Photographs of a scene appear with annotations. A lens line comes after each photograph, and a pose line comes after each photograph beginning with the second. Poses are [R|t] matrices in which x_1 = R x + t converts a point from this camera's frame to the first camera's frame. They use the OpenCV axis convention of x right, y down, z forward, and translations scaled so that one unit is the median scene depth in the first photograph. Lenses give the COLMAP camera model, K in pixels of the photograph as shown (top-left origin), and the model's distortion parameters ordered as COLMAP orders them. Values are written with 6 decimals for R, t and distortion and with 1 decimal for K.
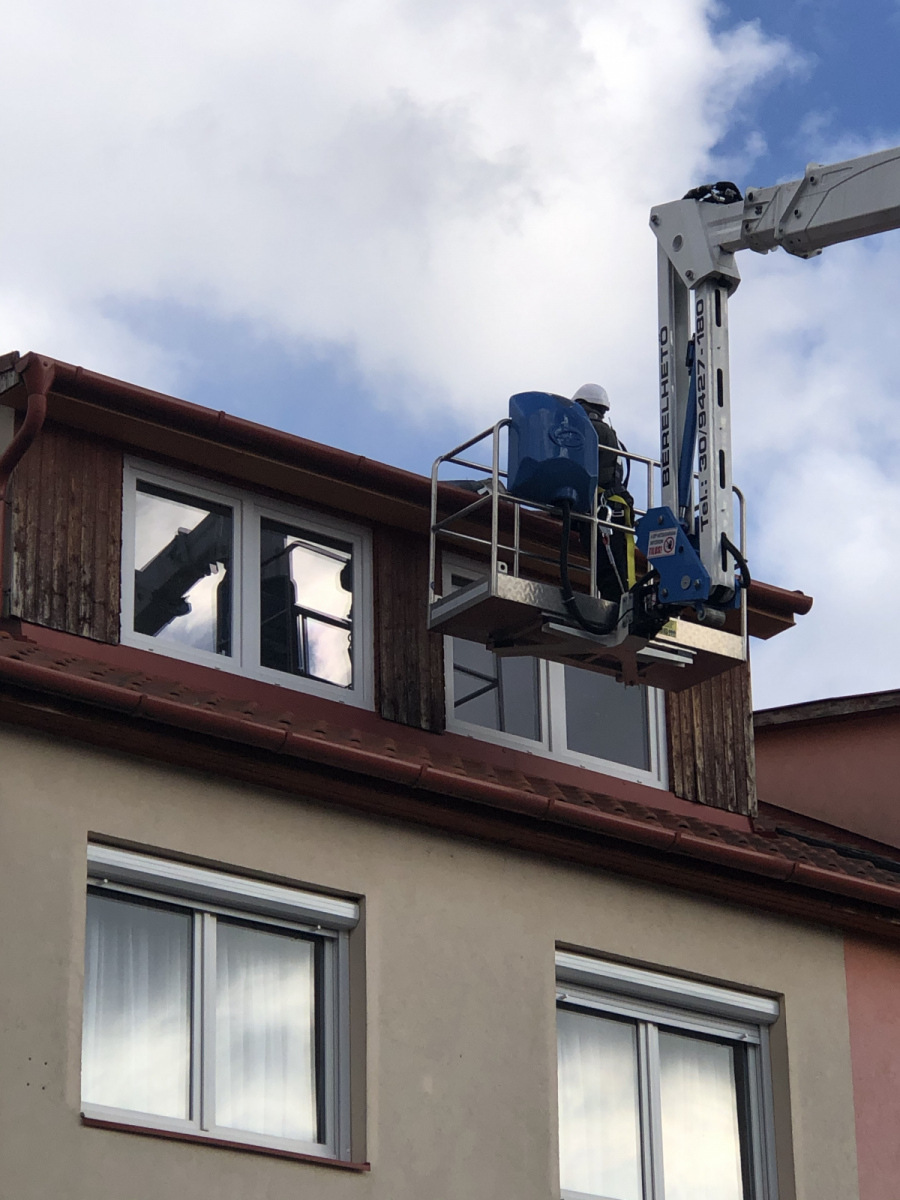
lens RADIAL K [[3707.3, 0, 451.6], [0, 3707.3, 602.6], [0, 0, 1]] dist [-0.165501, 0.000000]
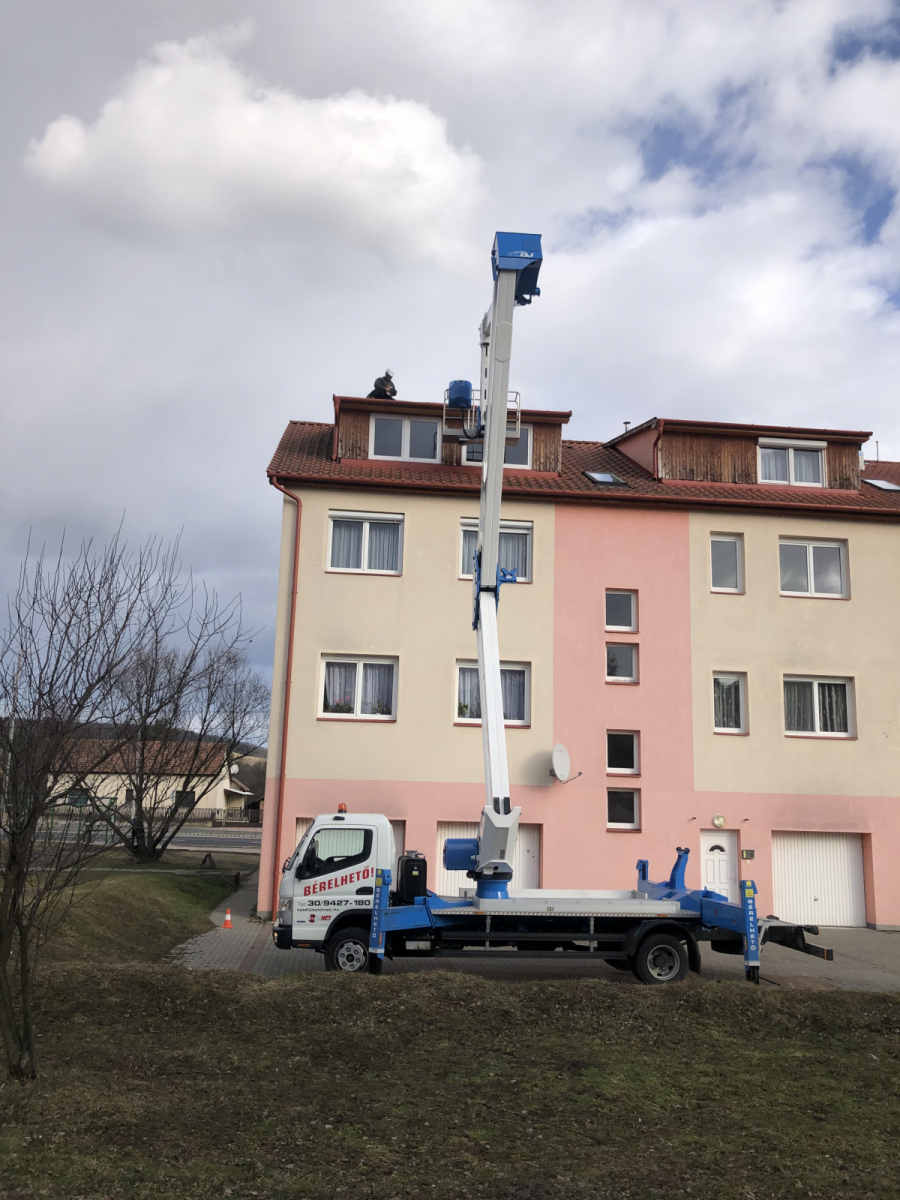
lens RADIAL K [[980.0, 0, 483.5], [0, 980.0, 622.8], [0, 0, 1]] dist [0.013689, 0.011203]
pose [[0.870458, -0.051704, -0.489519, 0.580266], [0.164035, 0.968095, 0.189433, 0.001311], [0.464107, -0.245191, 0.851167, 0.029593]]
